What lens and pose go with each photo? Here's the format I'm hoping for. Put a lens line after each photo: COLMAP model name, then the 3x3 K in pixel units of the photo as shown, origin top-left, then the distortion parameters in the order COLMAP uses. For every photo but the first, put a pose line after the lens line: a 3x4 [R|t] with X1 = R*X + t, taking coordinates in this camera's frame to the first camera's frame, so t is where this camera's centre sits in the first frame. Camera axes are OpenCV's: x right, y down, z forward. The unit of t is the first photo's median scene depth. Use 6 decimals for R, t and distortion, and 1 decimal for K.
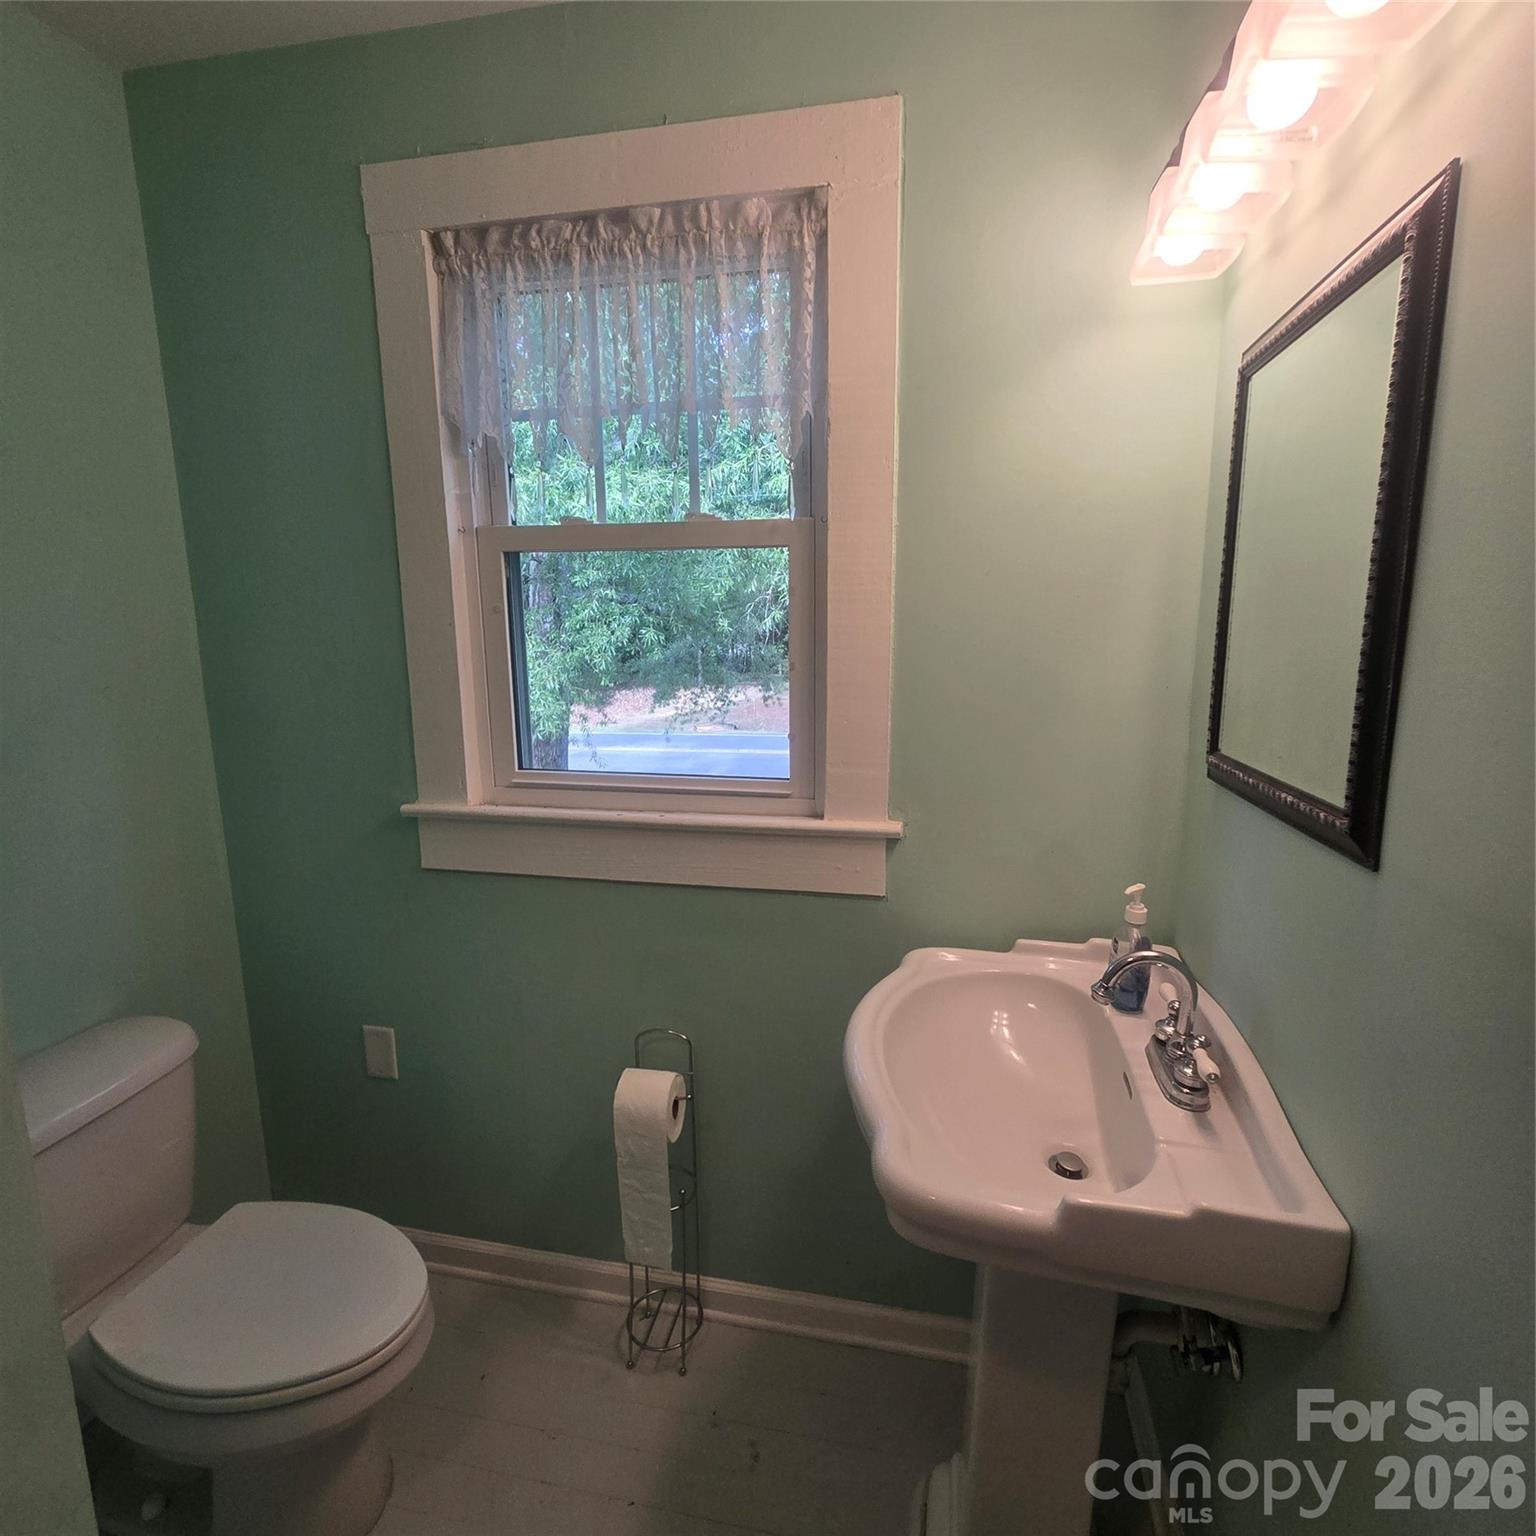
lens RADIAL K [[844.2, 0, 771.6], [0, 844.2, 769.7], [0, 0, 1]] dist [0.000339, 0.000551]
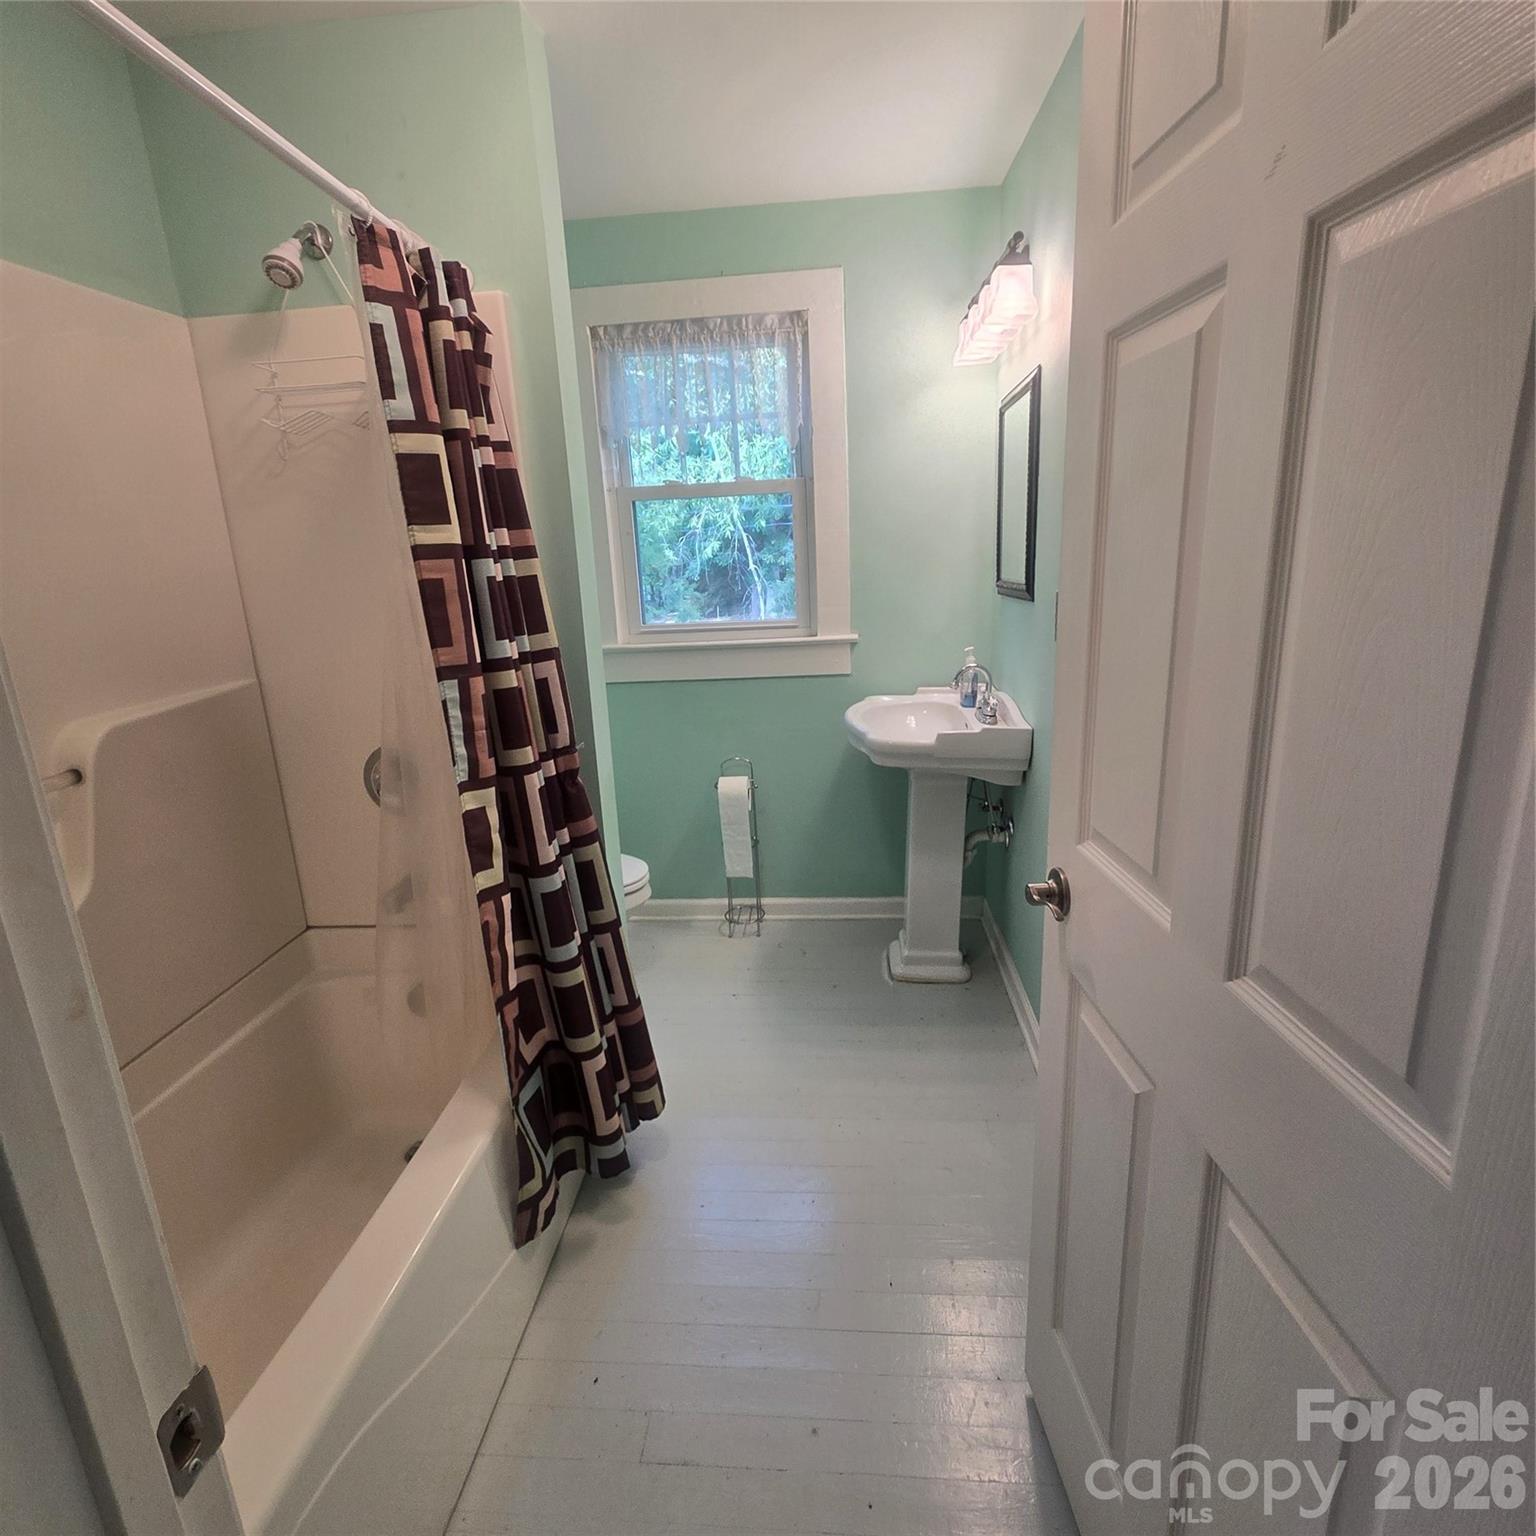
lens RADIAL K [[844.2, 0, 765.1], [0, 844.2, 768.2], [0, 0, 1]] dist [0.000339, 0.000551]
pose [[0.991948, -0.069664, 0.105769, -0.305489], [0.062294, 0.995496, 0.071458, 0.232214], [-0.110270, -0.064294, 0.991820, -0.999036]]
